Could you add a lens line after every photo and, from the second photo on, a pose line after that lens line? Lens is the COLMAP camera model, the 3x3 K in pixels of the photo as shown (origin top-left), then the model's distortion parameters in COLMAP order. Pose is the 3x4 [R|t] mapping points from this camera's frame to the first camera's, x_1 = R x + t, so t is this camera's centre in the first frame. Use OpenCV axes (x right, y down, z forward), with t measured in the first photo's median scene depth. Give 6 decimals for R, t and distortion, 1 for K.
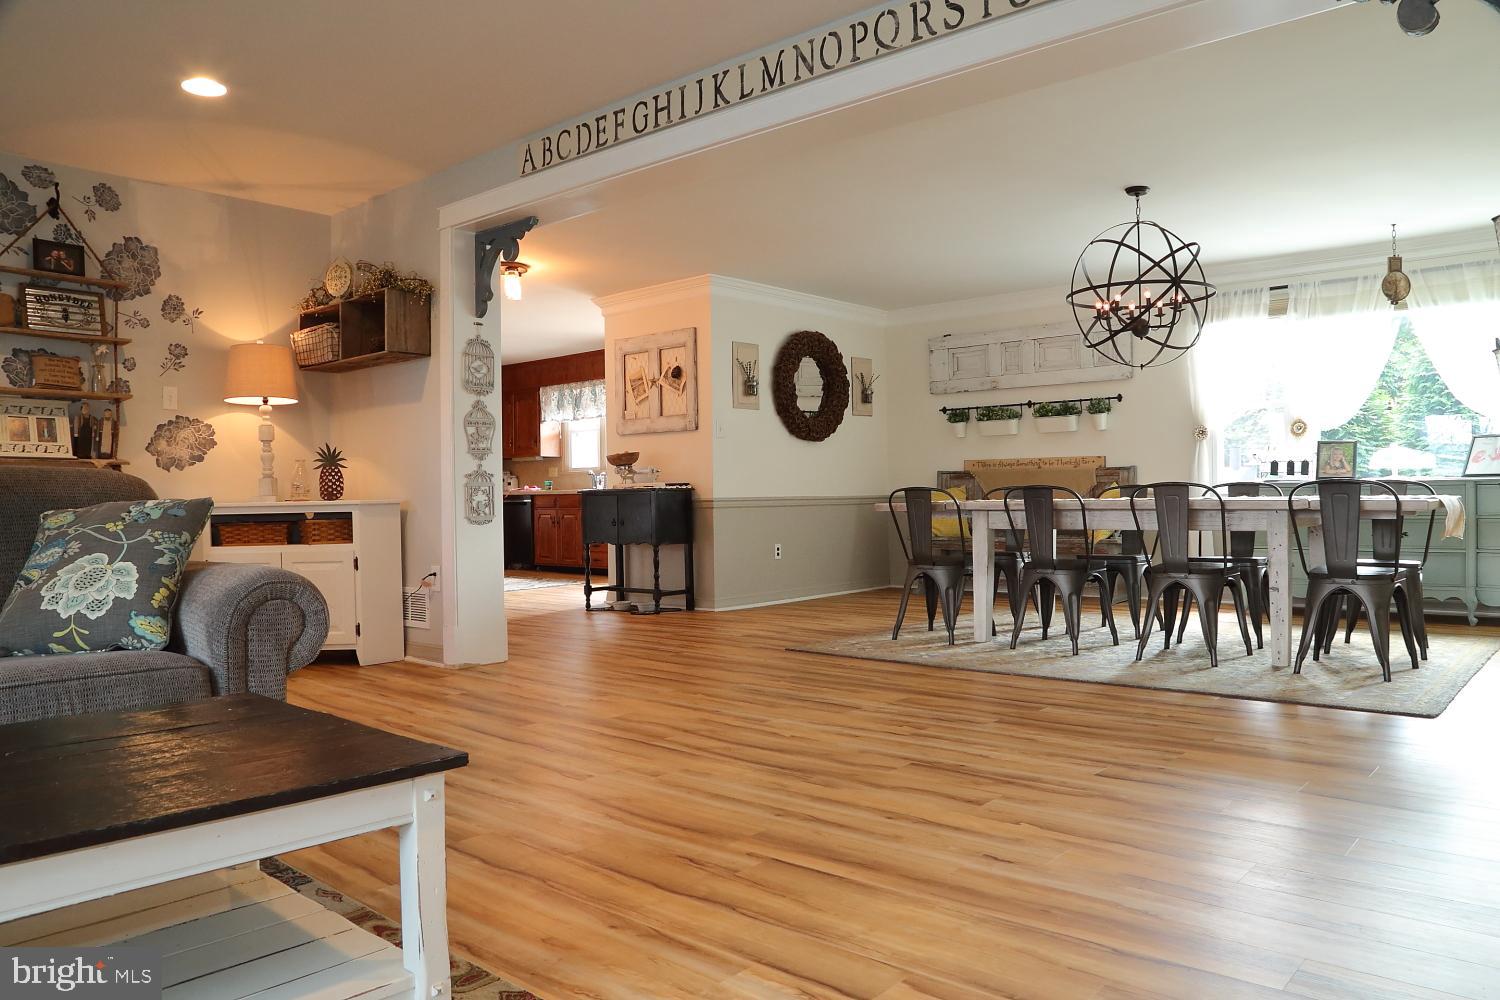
lens RADIAL K [[1037.7, 0, 742.3], [0, 1037.7, 501.7], [0, 0, 1]] dist [-0.089156, 0.035927]
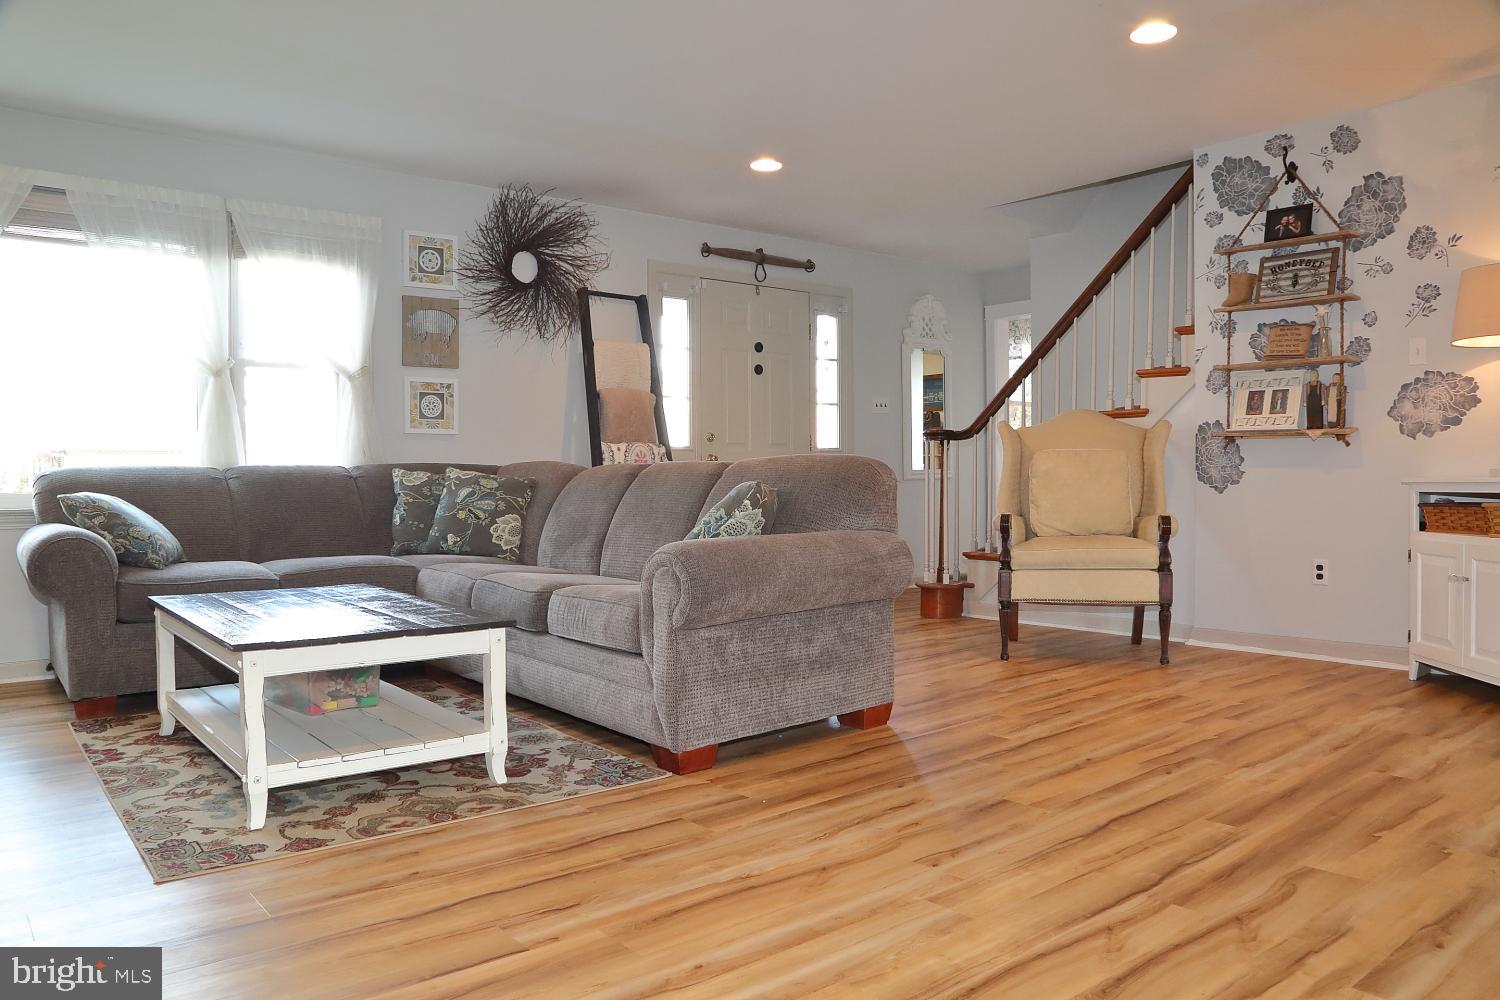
lens RADIAL K [[1037.7, 0, 738.2], [0, 1037.7, 505.2], [0, 0, 1]] dist [-0.089156, 0.035927]
pose [[-0.148907, 0.041291, -0.987989, 0.376866], [0.010307, 0.999138, 0.040203, -0.015237], [0.988798, -0.004197, -0.149204, 0.620303]]
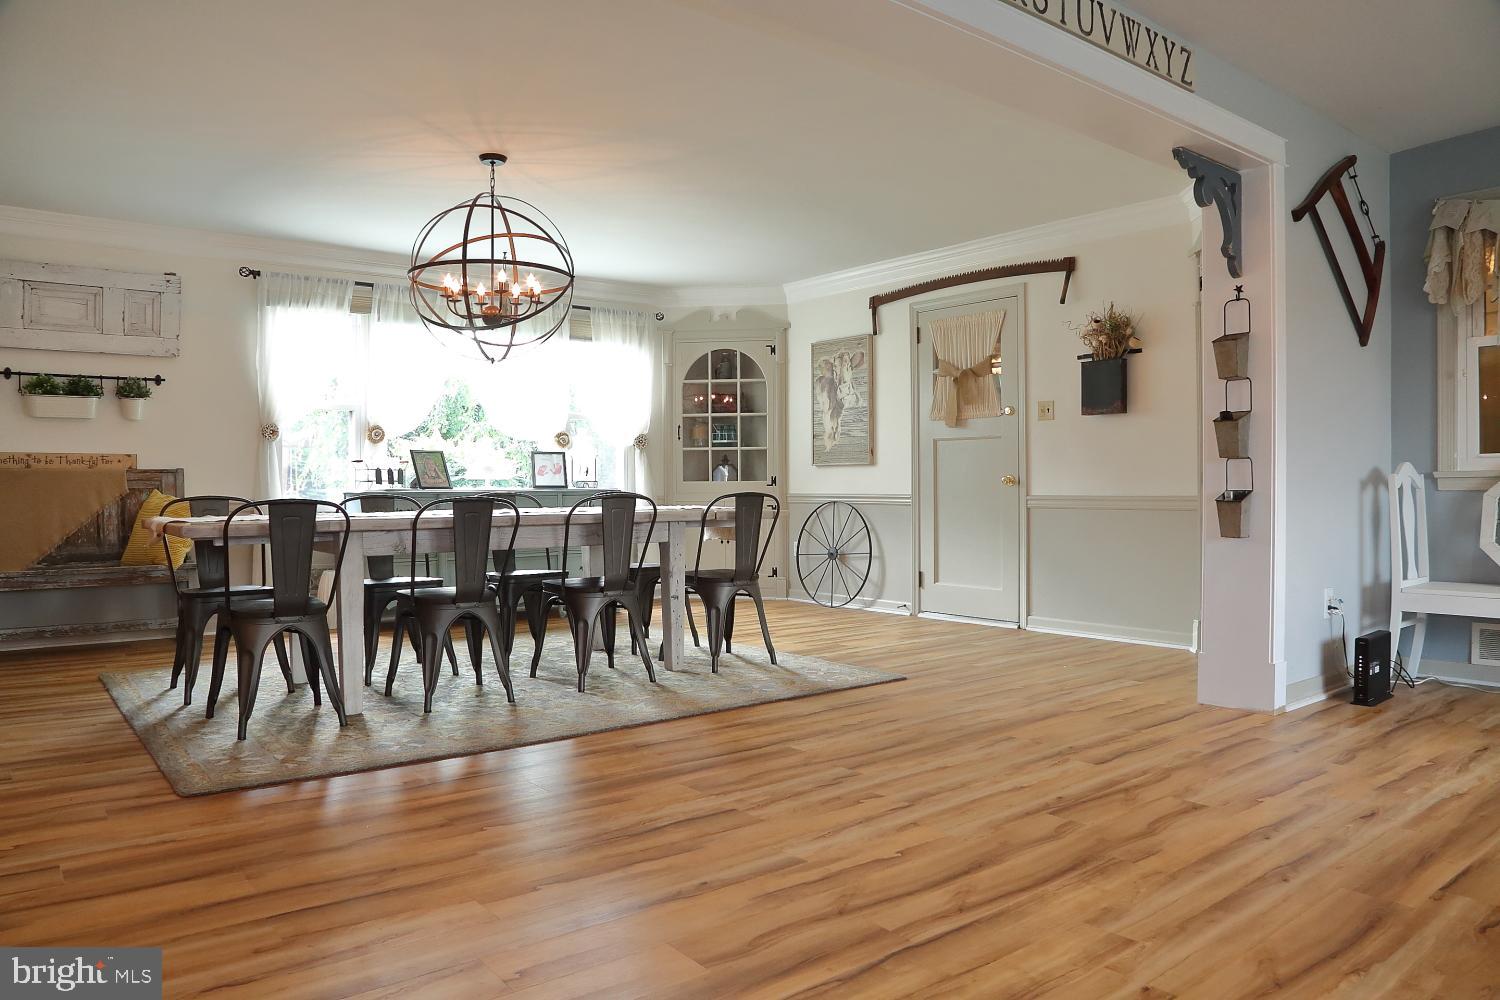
lens RADIAL K [[1037.7, 0, 717.1], [0, 1037.7, 482.3], [0, 0, 1]] dist [-0.089156, 0.035927]
pose [[0.177776, 0.011261, 0.984007, -0.497275], [0.008689, 0.999878, -0.013012, -0.017141], [-0.984033, 0.010863, 0.177656, 0.728350]]
